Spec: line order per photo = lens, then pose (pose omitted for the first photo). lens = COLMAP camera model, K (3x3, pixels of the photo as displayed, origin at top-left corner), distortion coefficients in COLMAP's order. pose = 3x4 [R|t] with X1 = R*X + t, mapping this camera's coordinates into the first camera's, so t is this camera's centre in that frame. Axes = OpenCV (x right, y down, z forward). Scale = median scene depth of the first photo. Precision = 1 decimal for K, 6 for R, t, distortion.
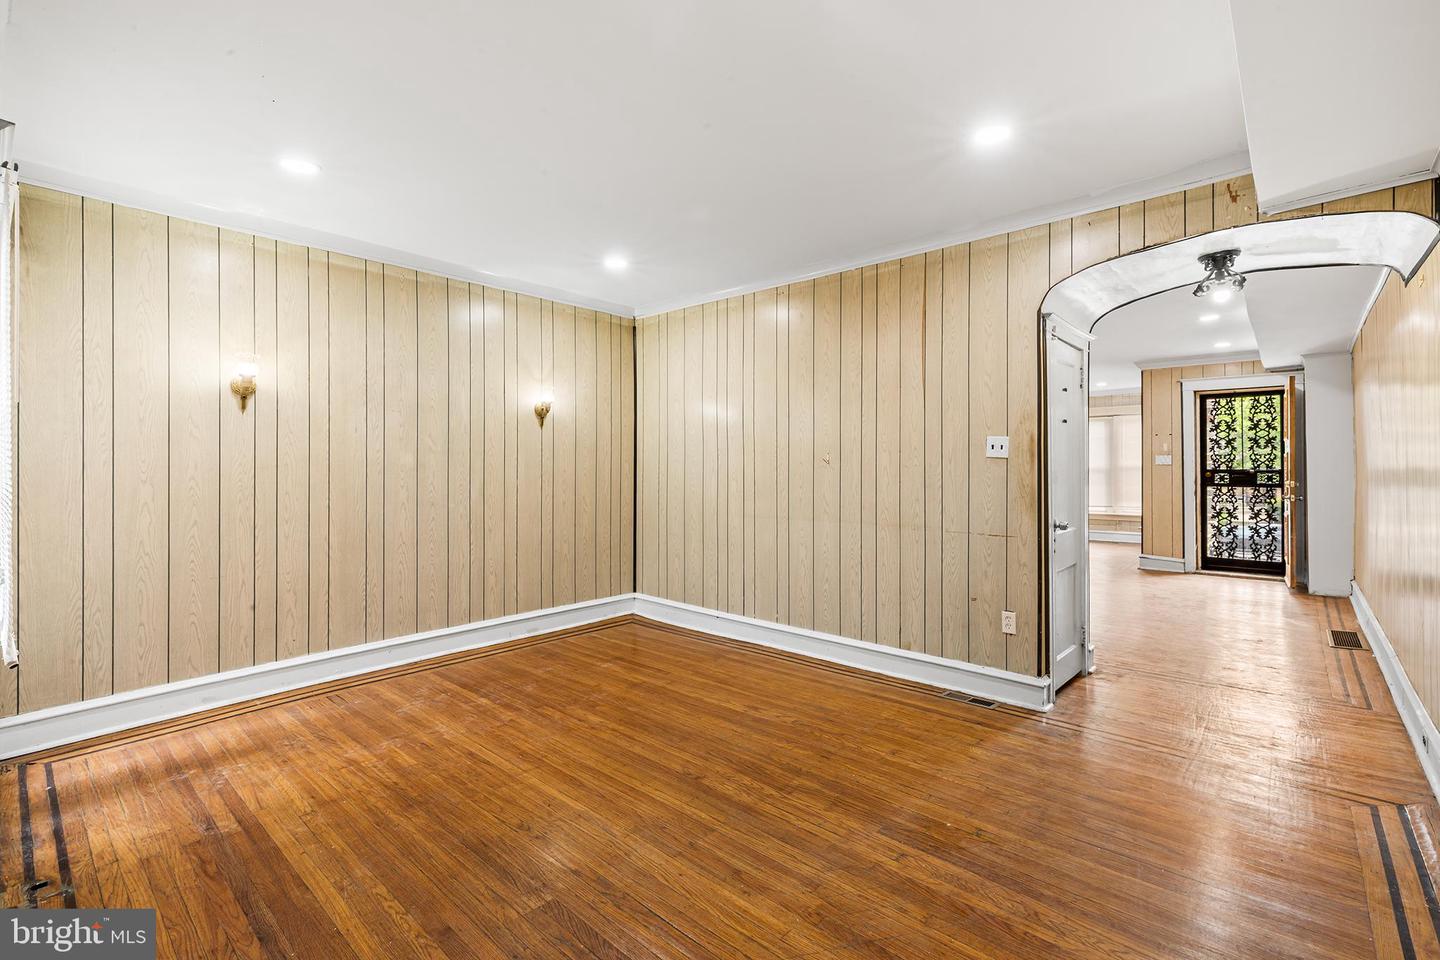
lens RADIAL K [[640.6, 0, 721.1], [0, 640.6, 467.3], [0, 0, 1]] dist [0.002526, 0.000170]
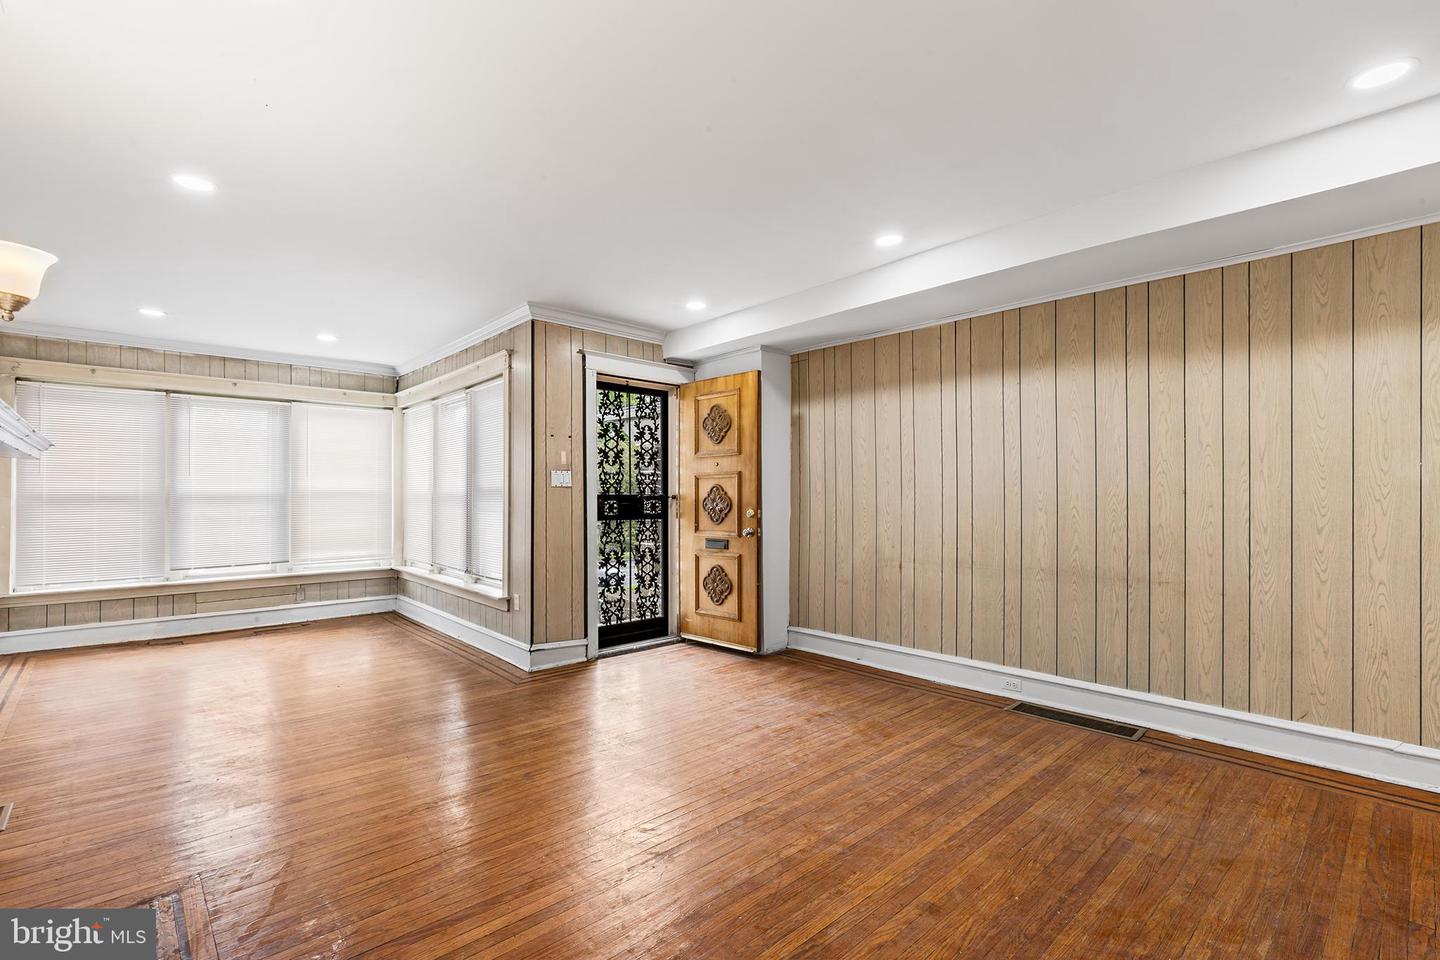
lens RADIAL K [[645.2, 0, 720.7], [0, 645.2, 491.8], [0, 0, 1]] dist [0.002592, 0.000074]
pose [[0.099473, 0.004644, 0.995029, 0.114536], [-0.001102, 0.999989, -0.004557, 0.003314], [-0.995040, -0.000643, 0.099477, 0.825942]]
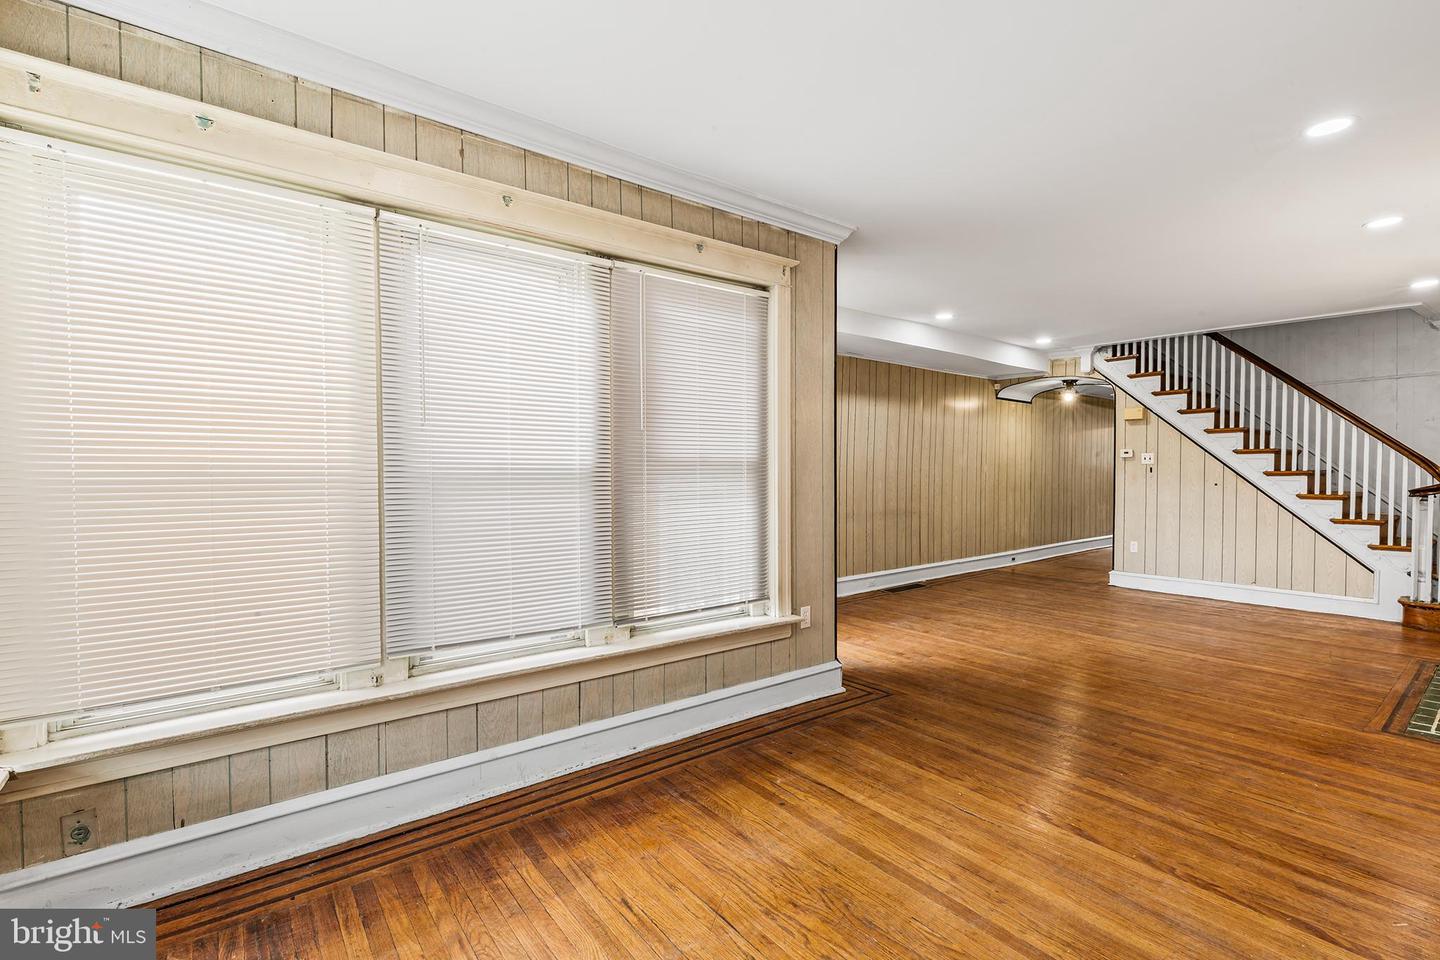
lens RADIAL K [[654.6, 0, 724.3], [0, 654.6, 471.1], [0, 0, 1]] dist [0.001653, -0.000306]
pose [[-0.984736, 0.002657, 0.174033, 0.690297], [0.002094, 0.999992, -0.003419, 0.005651], [-0.174041, -0.003003, -0.984734, 1.548070]]
